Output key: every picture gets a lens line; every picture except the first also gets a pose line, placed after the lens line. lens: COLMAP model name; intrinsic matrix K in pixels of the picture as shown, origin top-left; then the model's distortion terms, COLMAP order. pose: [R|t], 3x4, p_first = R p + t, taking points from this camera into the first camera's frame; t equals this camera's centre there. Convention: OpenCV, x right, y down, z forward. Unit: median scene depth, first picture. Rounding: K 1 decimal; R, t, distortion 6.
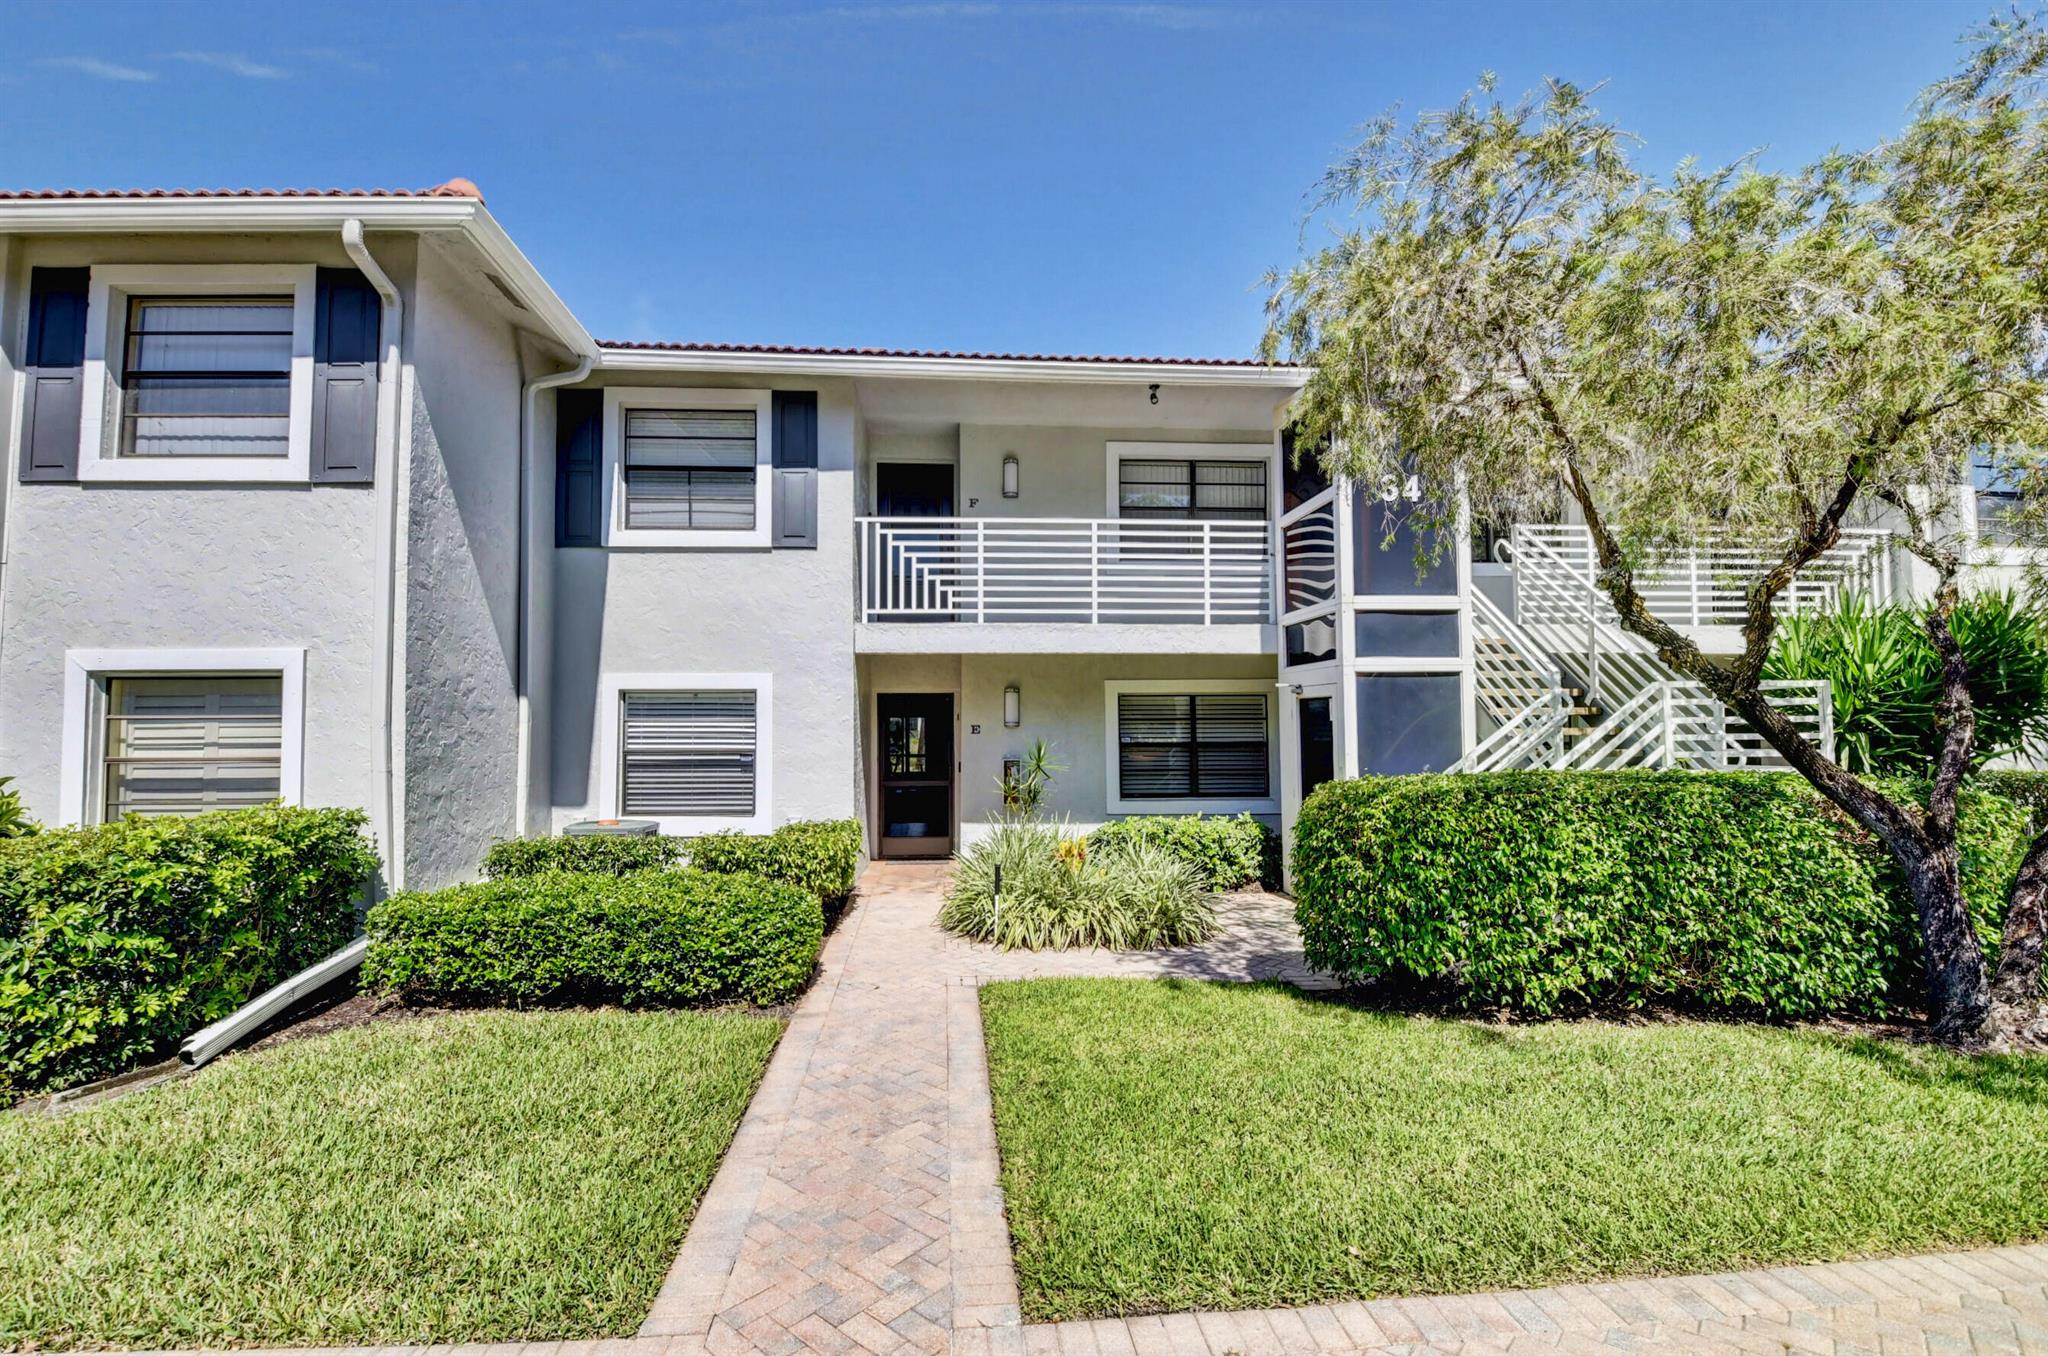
lens RADIAL K [[892.5, 0, 1021.6], [0, 892.5, 684.3], [0, 0, 1]] dist [0.025971, -0.027551]
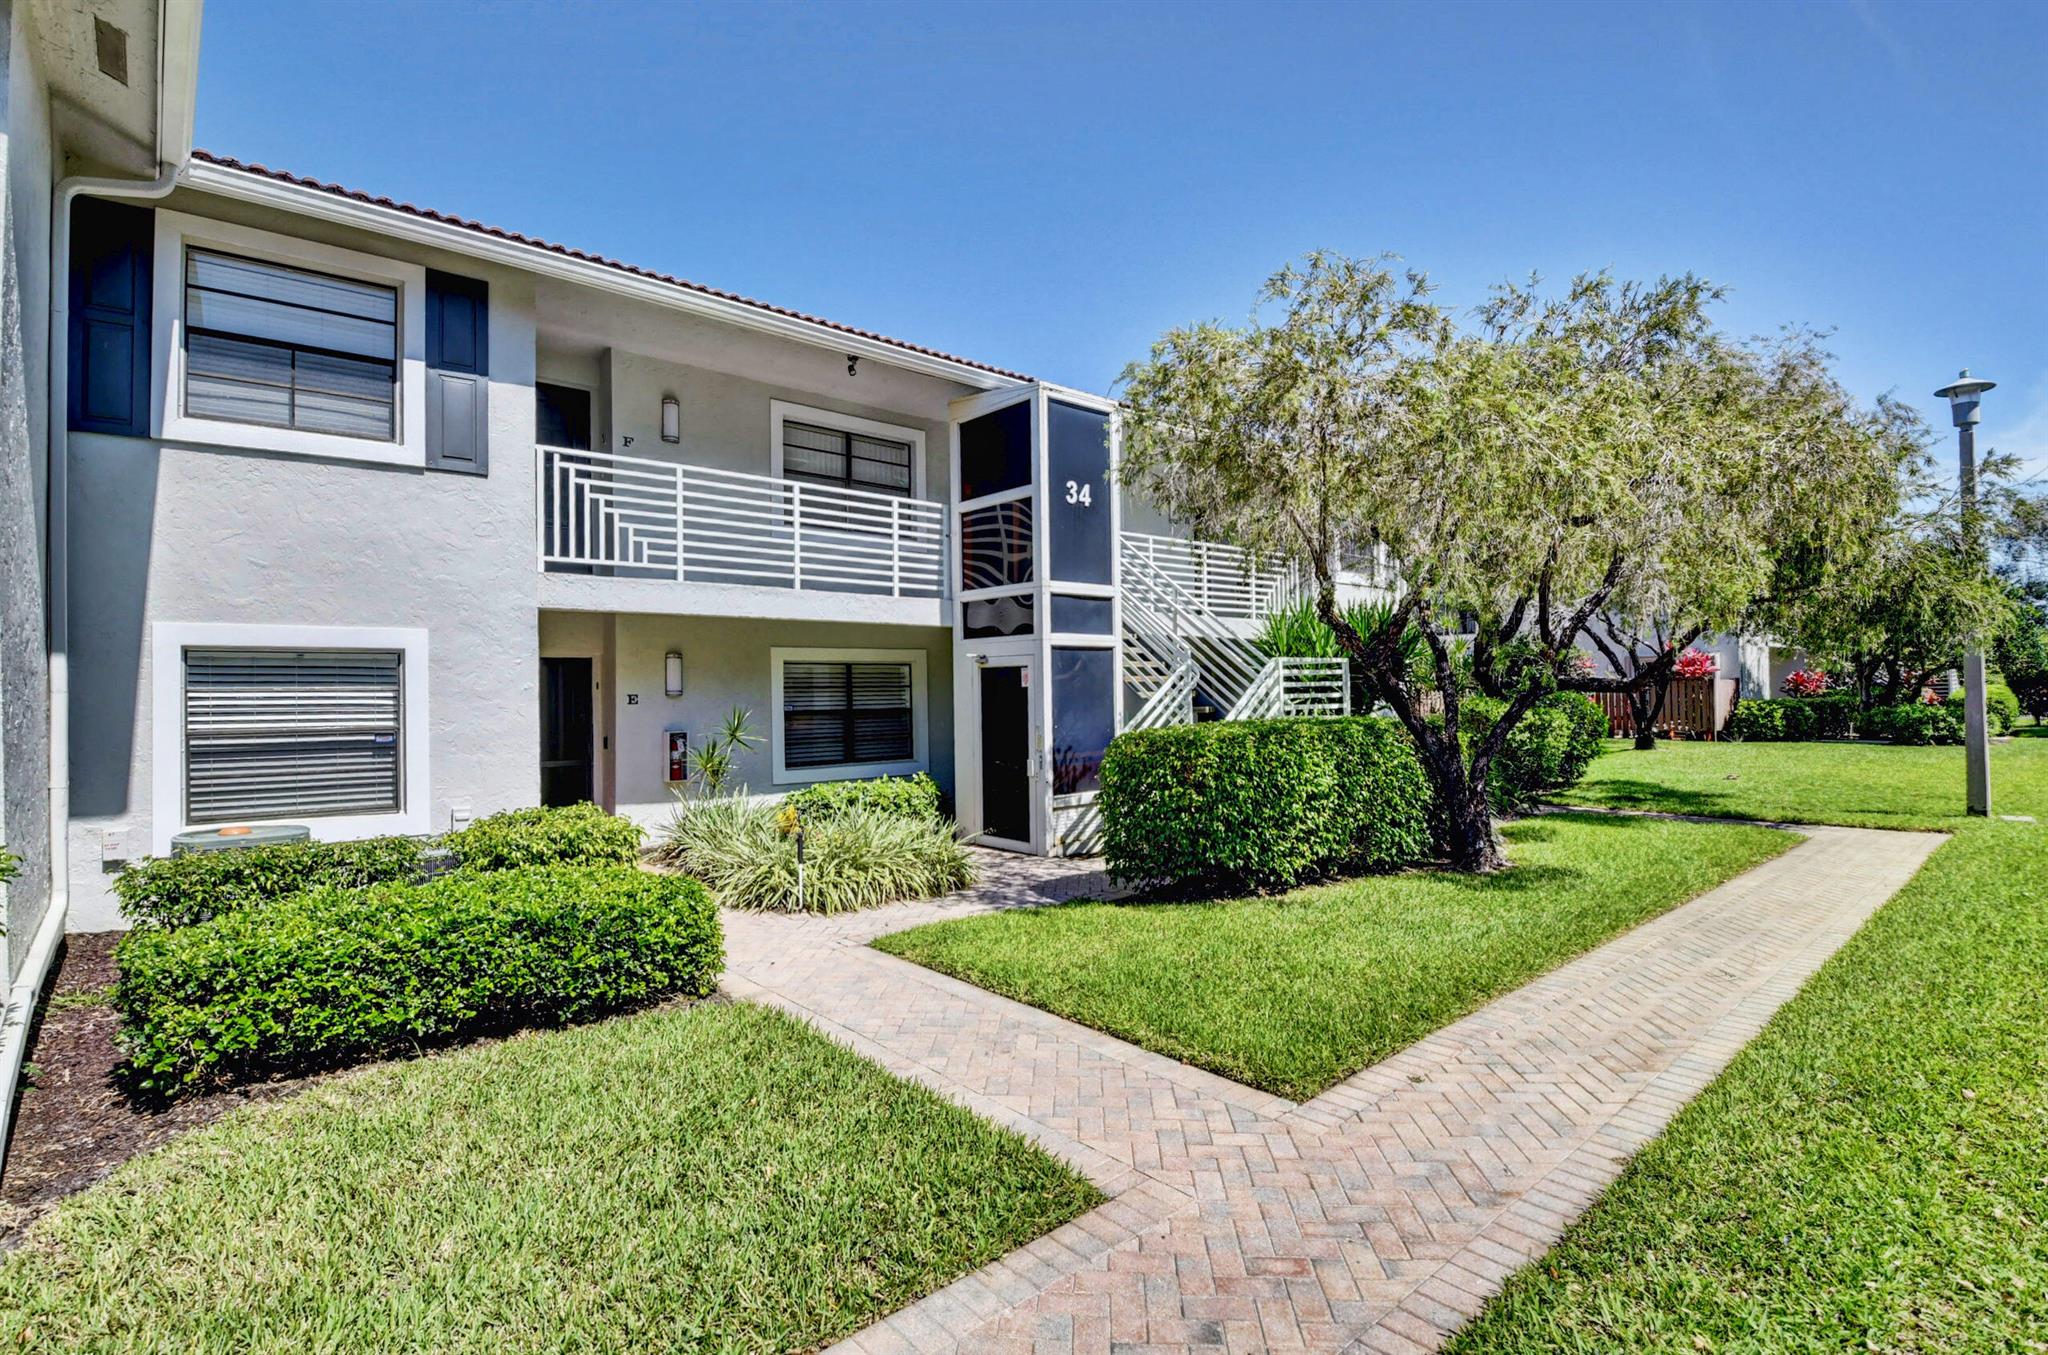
lens RADIAL K [[935.4, 0, 1024.0], [0, 935.4, 677.5], [0, 0, 1]] dist [0.016738, -0.028241]
pose [[0.804383, 0.003119, 0.594103, -0.343228], [-0.017611, 0.999672, 0.018597, 0.005716], [-0.593850, -0.025422, 0.804174, 0.024403]]
